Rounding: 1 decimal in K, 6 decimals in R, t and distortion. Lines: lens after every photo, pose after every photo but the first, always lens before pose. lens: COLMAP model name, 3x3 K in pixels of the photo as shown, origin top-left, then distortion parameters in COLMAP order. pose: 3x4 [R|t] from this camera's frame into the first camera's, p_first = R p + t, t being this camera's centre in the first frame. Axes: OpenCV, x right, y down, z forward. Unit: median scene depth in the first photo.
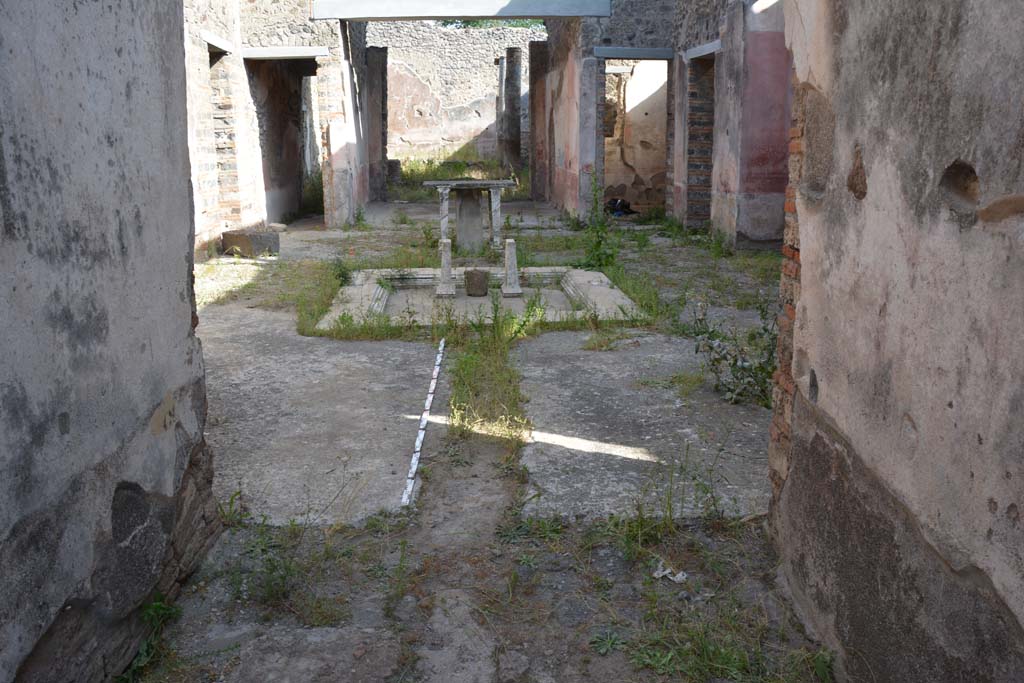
lens RADIAL K [[833.1, 0, 528.4], [0, 833.1, 375.3], [0, 0, 1]] dist [-0.174230, -0.003706]
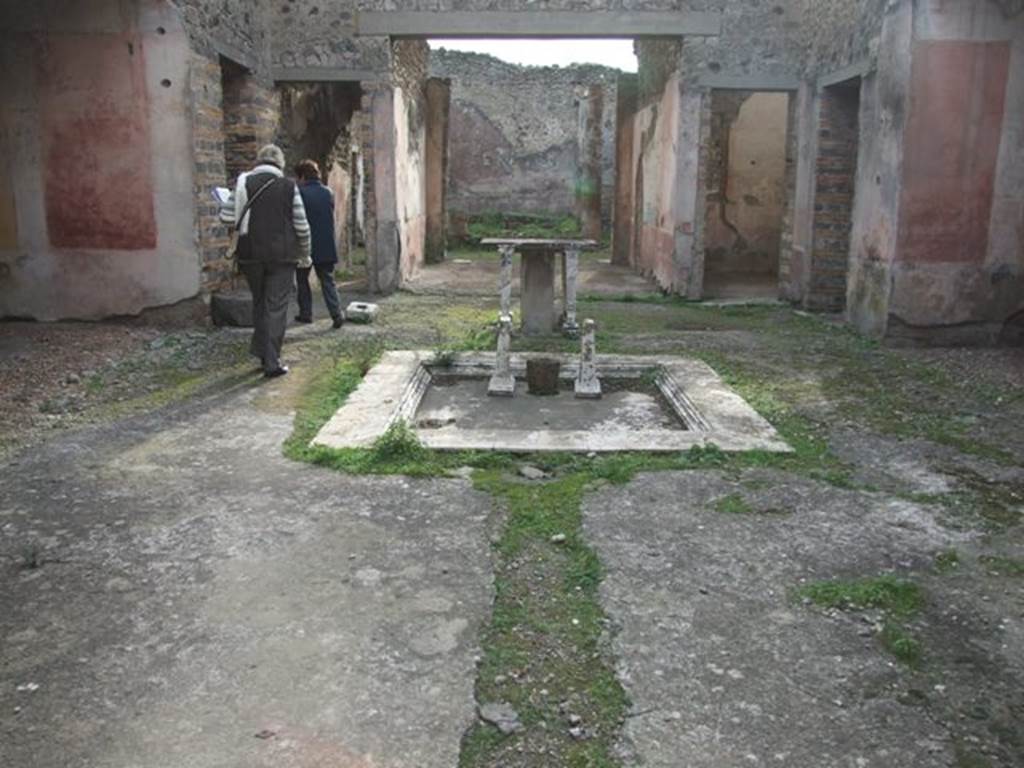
lens RADIAL K [[850.6, 0, 515.7], [0, 850.6, 388.1], [0, 0, 1]] dist [-0.068163, 0.057962]
pose [[0.994653, 0.035492, -0.096987, -0.008806], [-0.040899, 0.997684, -0.054349, -0.043522], [0.094834, 0.058025, 0.993801, 0.176250]]
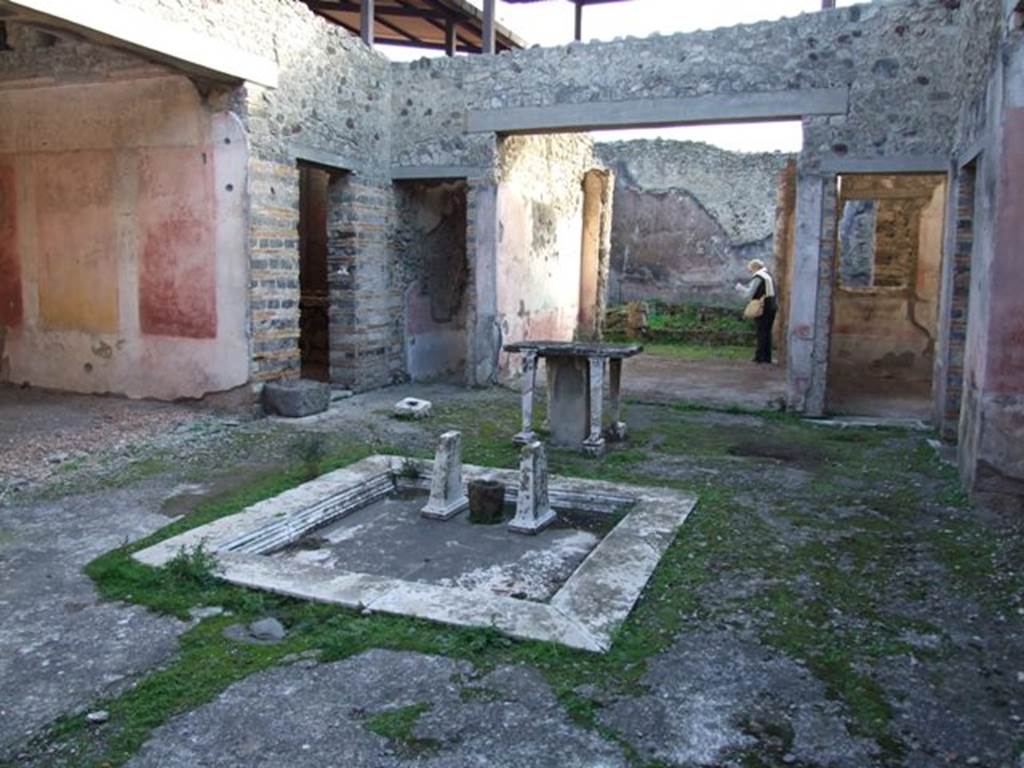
lens RADIAL K [[835.3, 0, 512.0], [0, 835.3, 384.0], [0, 0, 1]] dist [-0.060542, 0.048255]
pose [[0.890050, 0.081422, -0.448533, 0.193275], [-0.147499, 0.982430, -0.114351, -0.099469], [0.431342, 0.167936, 0.886421, 0.300912]]
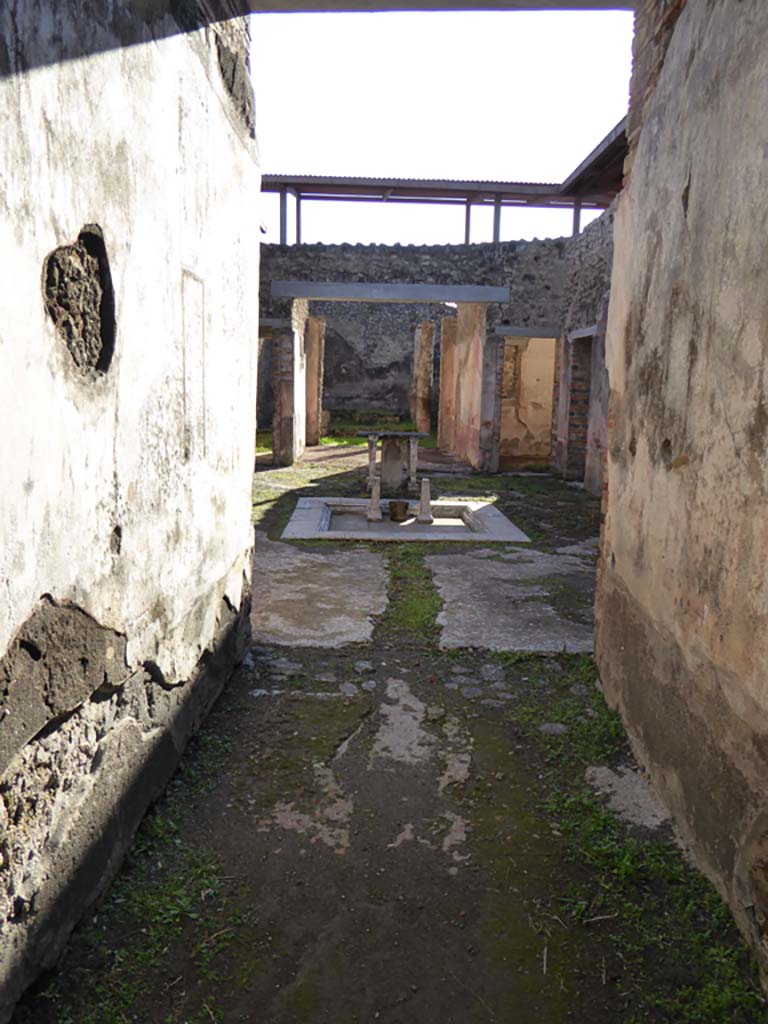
lens RADIAL K [[769.7, 0, 384.0], [0, 769.7, 512.0], [0, 0, 1]] dist [-0.077260, -0.000336]
pose [[0.997493, 0.040909, -0.057748, -0.011388], [-0.047731, 0.991359, -0.122185, 0.029414], [0.052251, 0.124635, 0.990826, -0.147993]]
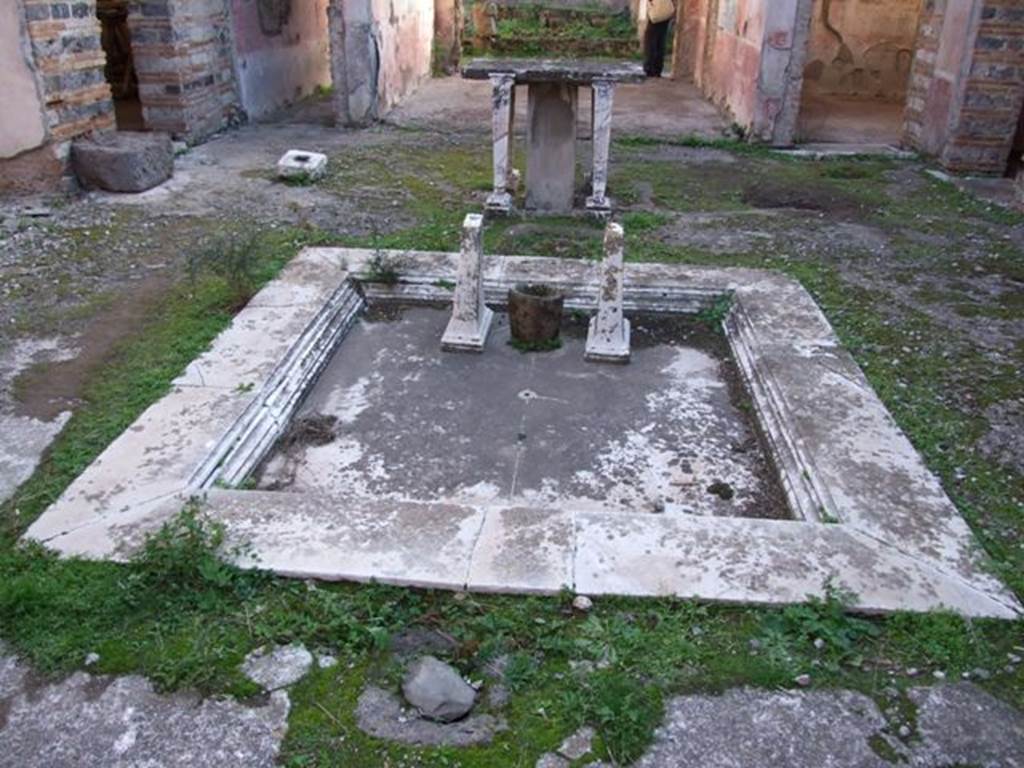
lens RADIAL K [[835.3, 0, 512.0], [0, 835.3, 384.0], [0, 0, 1]] dist [-0.060542, 0.048255]
pose [[0.984347, 0.097728, -0.146663, -0.003115], [-0.070401, 0.980935, 0.181138, -0.119776], [0.161569, -0.167978, 0.972460, 0.418547]]
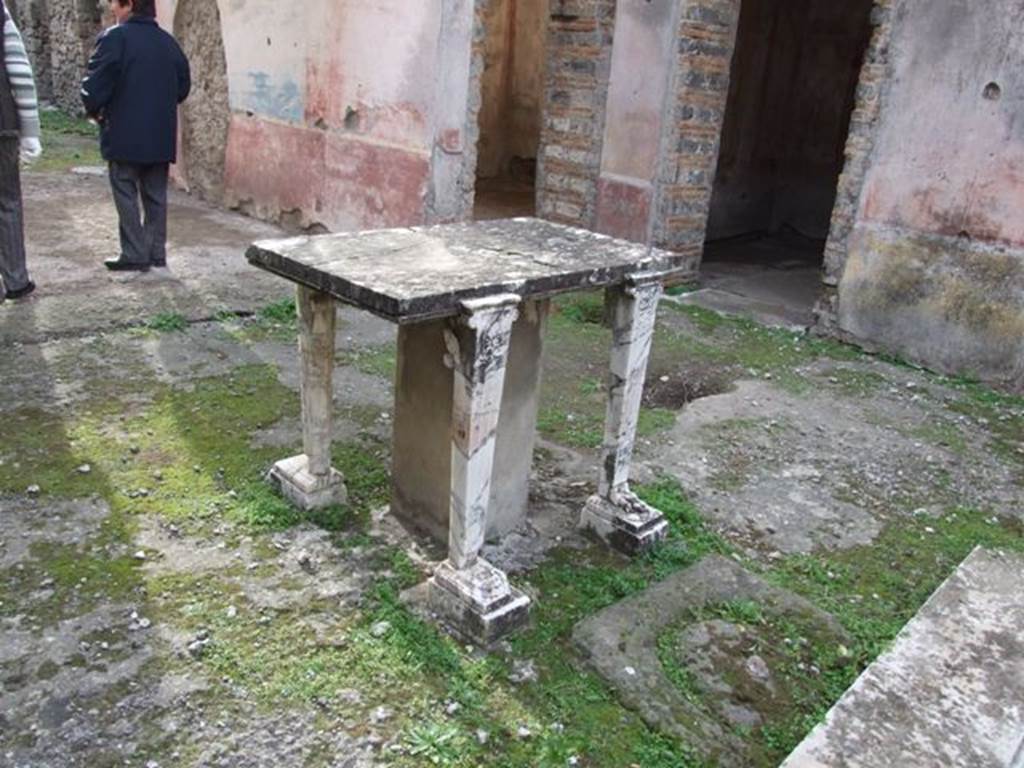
lens RADIAL K [[835.3, 0, 512.0], [0, 835.3, 384.0], [0, 0, 1]] dist [-0.060542, 0.048255]
pose [[0.759998, -0.159549, 0.630038, -0.201699], [0.093049, 0.986124, 0.137481, -0.208514], [-0.643230, -0.045861, 0.764298, 0.742303]]
